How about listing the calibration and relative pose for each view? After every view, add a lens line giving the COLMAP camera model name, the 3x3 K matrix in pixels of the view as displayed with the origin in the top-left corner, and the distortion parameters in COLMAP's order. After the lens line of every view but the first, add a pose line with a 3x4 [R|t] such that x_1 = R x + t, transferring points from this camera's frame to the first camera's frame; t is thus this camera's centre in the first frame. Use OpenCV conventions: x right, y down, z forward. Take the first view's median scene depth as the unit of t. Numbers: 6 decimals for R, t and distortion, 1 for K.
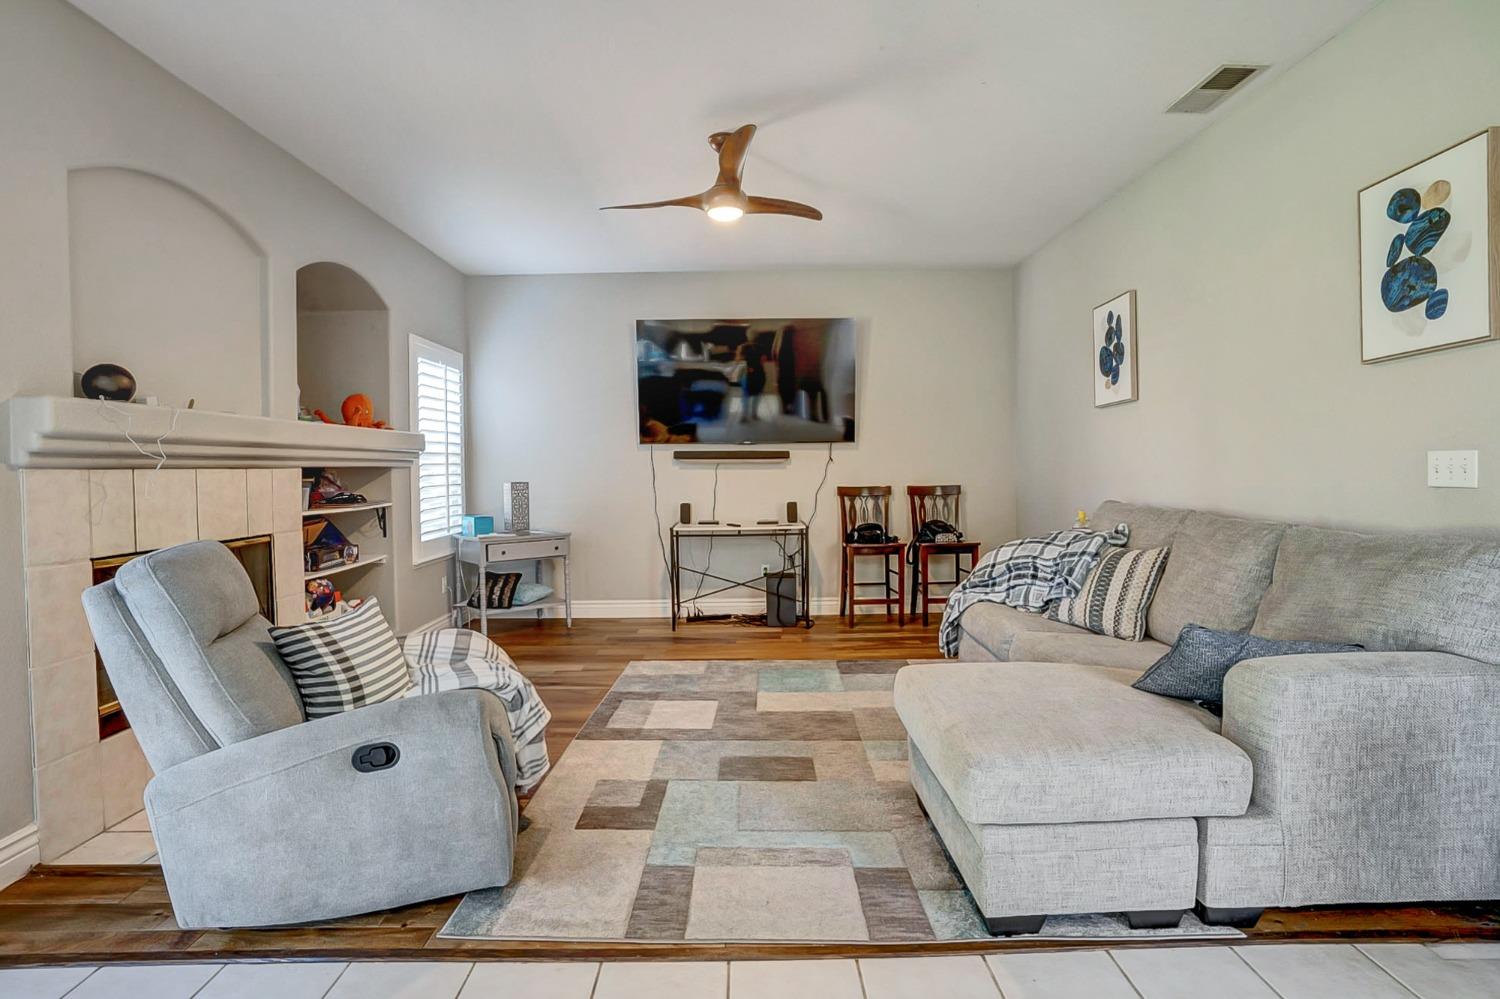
lens RADIAL K [[772.4, 0, 754.1], [0, 772.4, 488.7], [0, 0, 1]] dist [-0.065628, 0.034676]
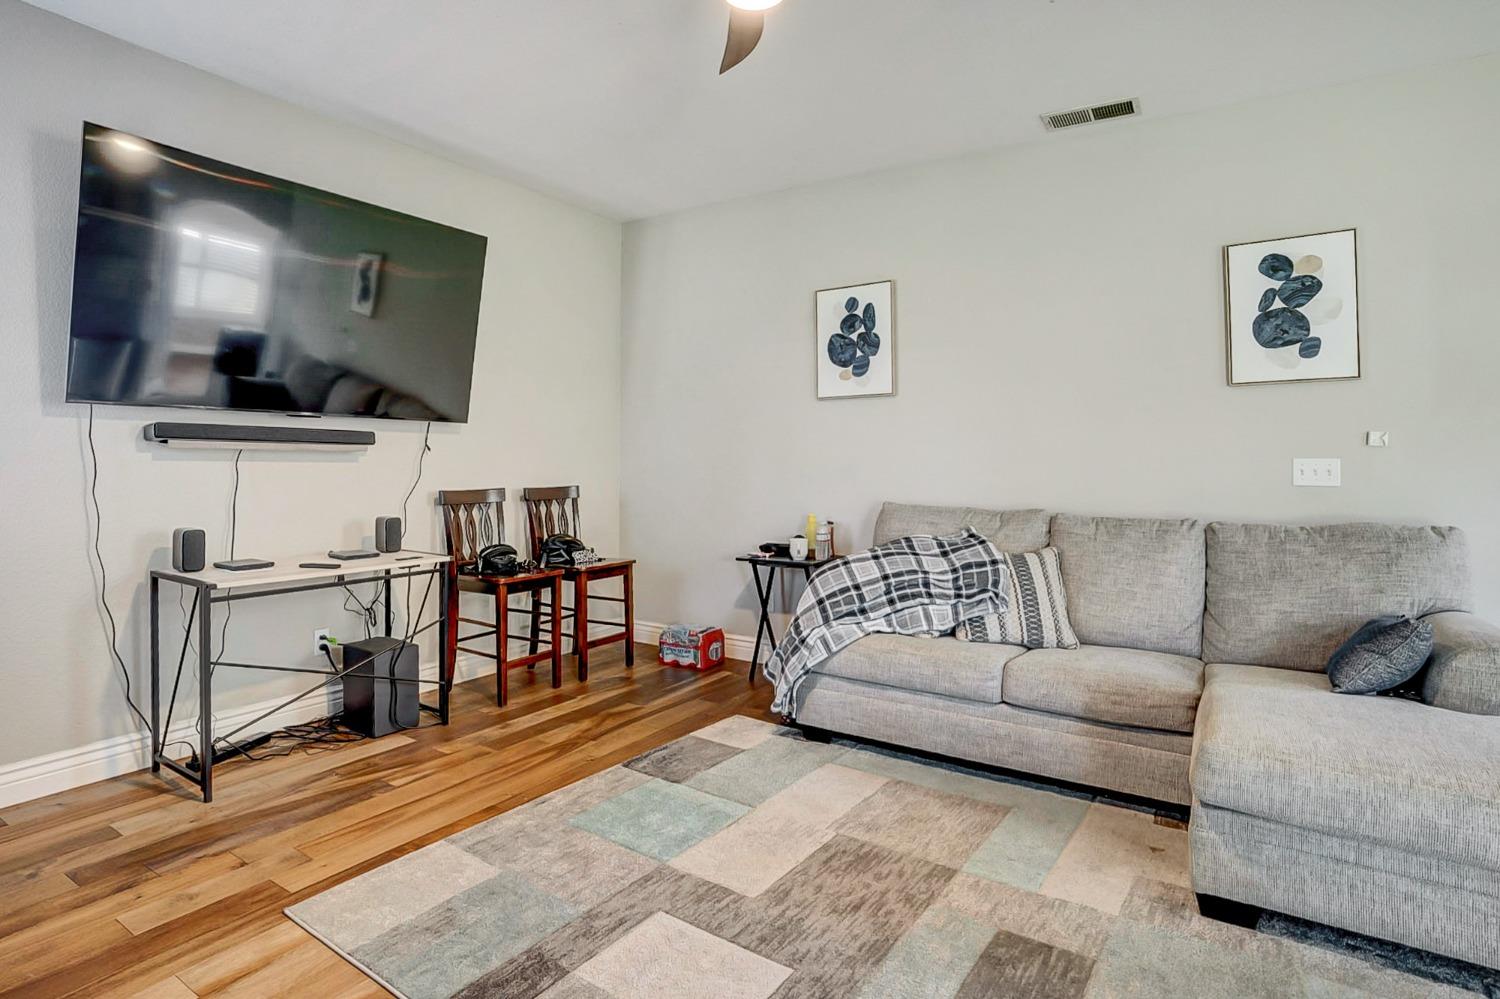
lens RADIAL K [[807.7, 0, 751.0], [0, 807.7, 458.7], [0, 0, 1]] dist [-0.031306, 0.000560]
pose [[0.527110, 0.014940, 0.849666, -0.518221], [0.010483, 0.999655, -0.024081, -0.017259], [-0.849733, 0.021601, 0.526771, 0.716286]]
